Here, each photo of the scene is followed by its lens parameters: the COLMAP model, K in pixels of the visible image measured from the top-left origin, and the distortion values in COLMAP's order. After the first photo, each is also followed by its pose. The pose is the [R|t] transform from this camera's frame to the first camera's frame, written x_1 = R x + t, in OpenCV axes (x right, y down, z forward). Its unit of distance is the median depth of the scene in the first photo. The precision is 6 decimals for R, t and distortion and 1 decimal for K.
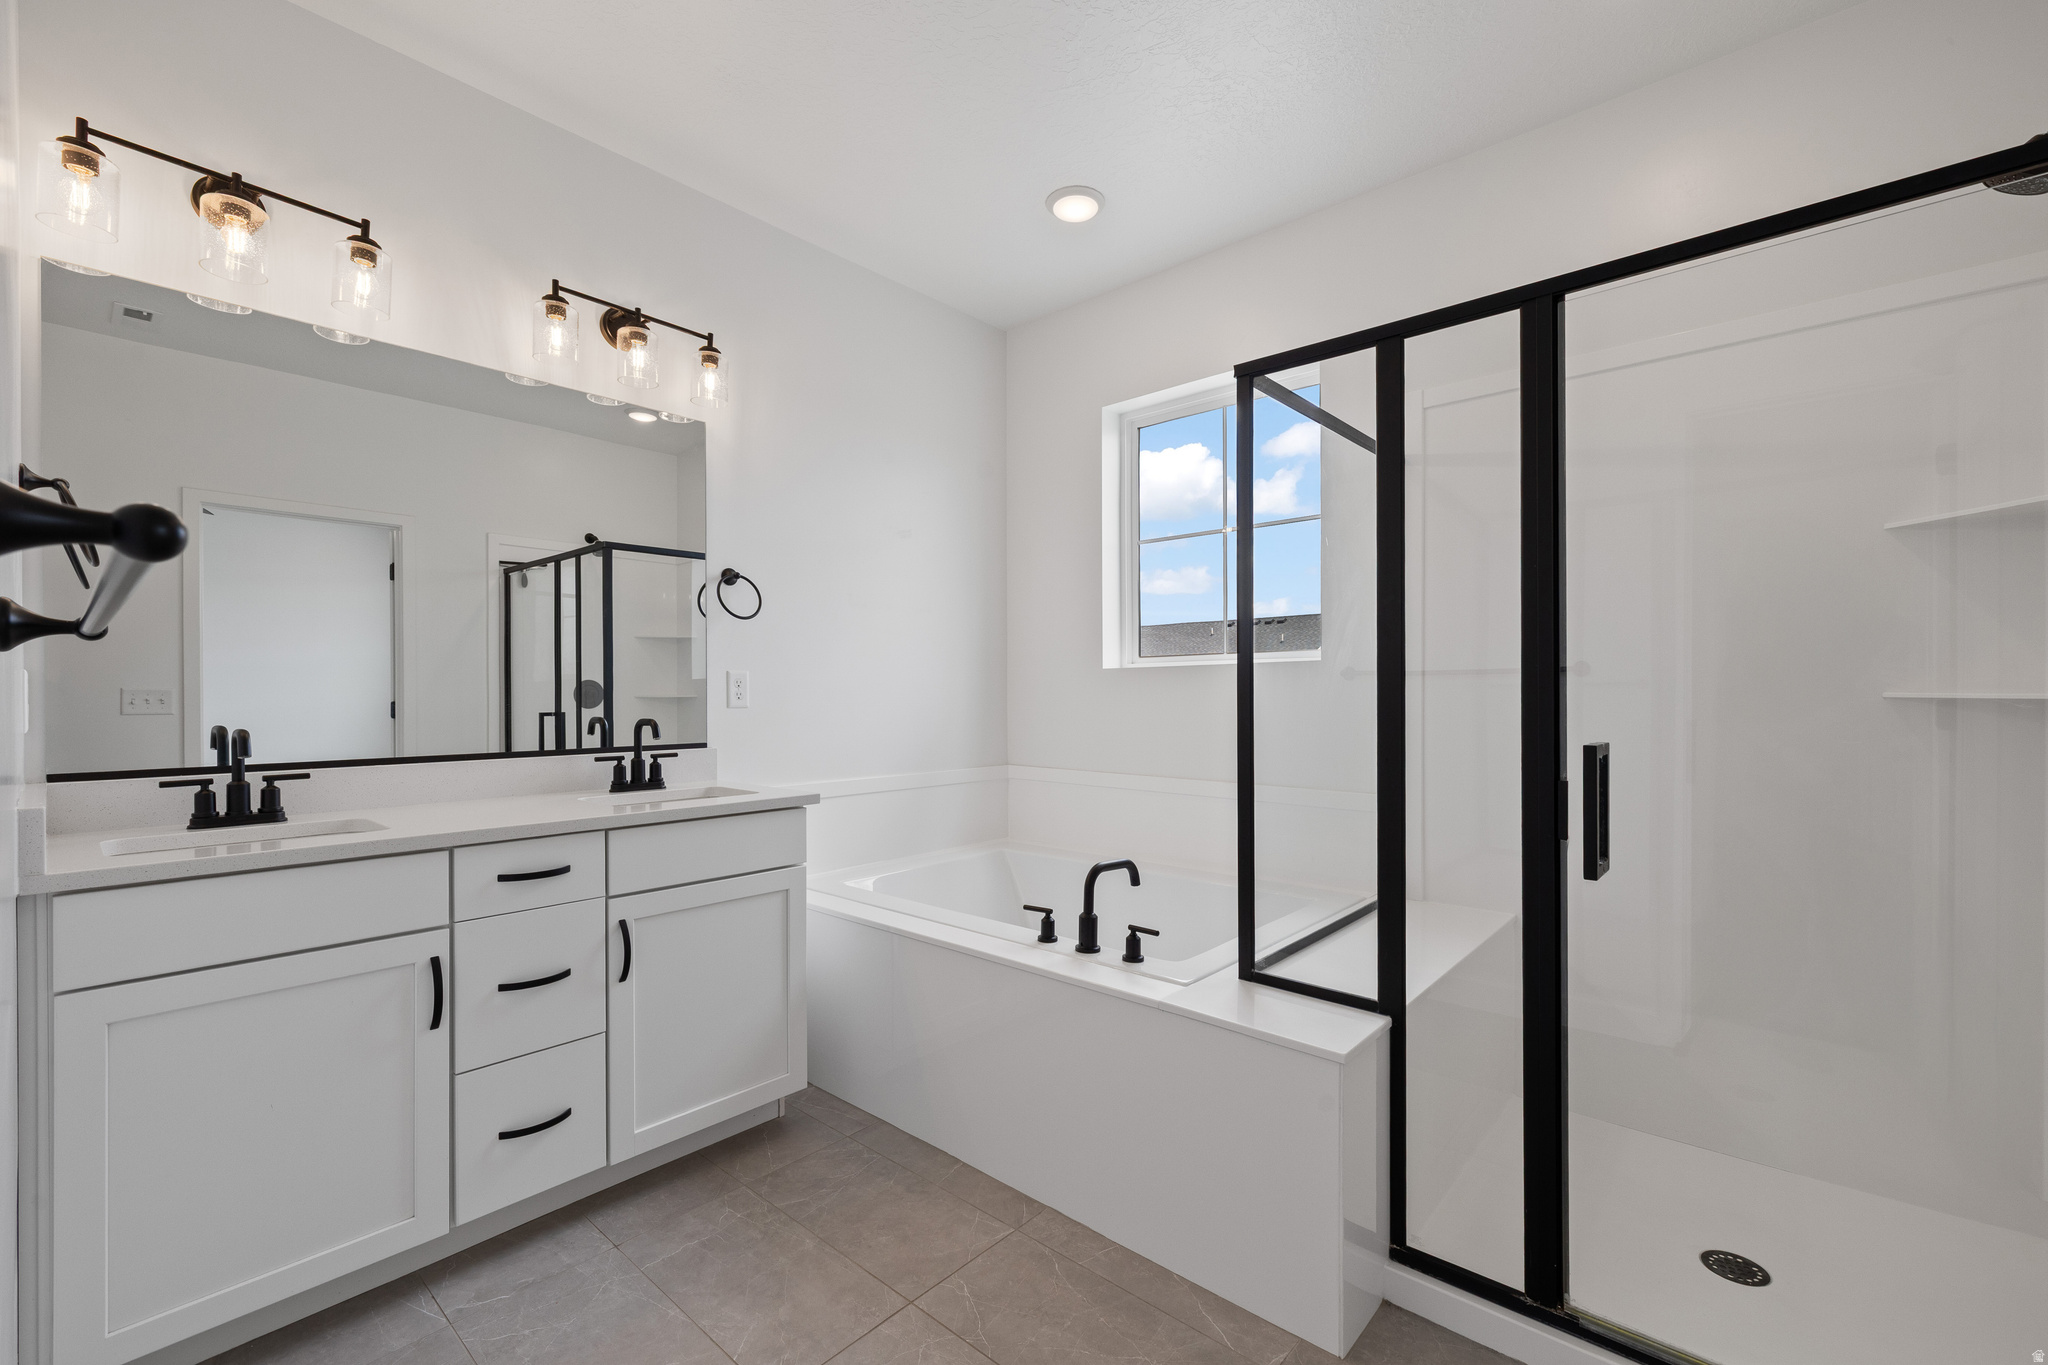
lens RADIAL K [[862.5, 0, 1025.9], [0, 862.5, 689.6], [0, 0, 1]] dist [0.003326, 0.000199]
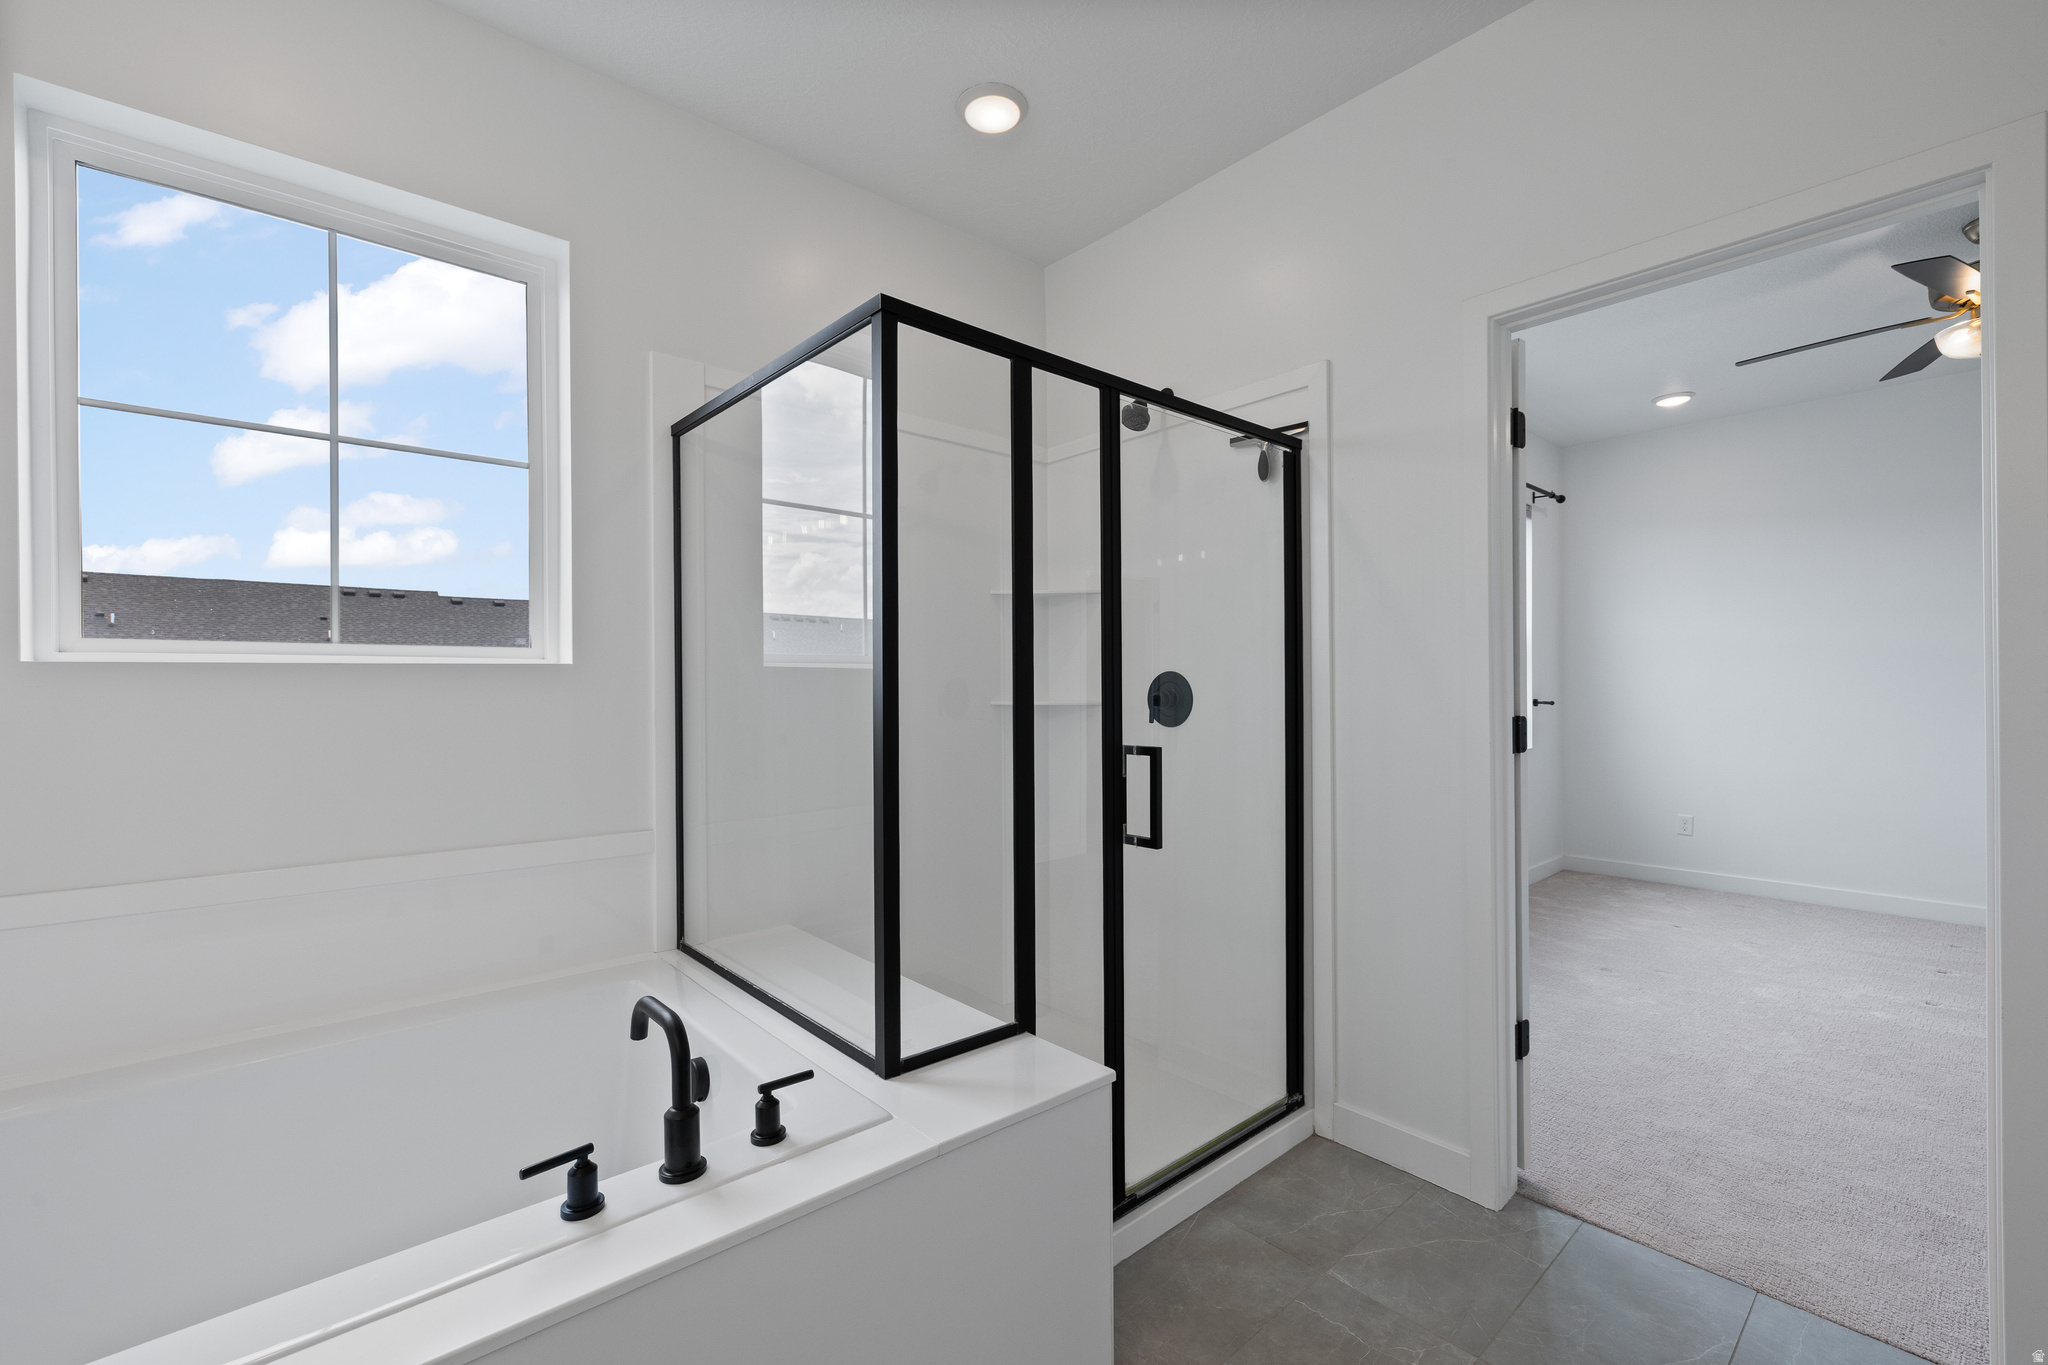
lens RADIAL K [[862.5, 0, 1025.9], [0, 862.5, 689.6], [0, 0, 1]] dist [0.003326, 0.000199]
pose [[0.120815, 0.000087, 0.992675, -0.449508], [-0.001907, 0.999998, 0.000144, -0.016418], [-0.992673, -0.001911, 0.120815, 0.680261]]
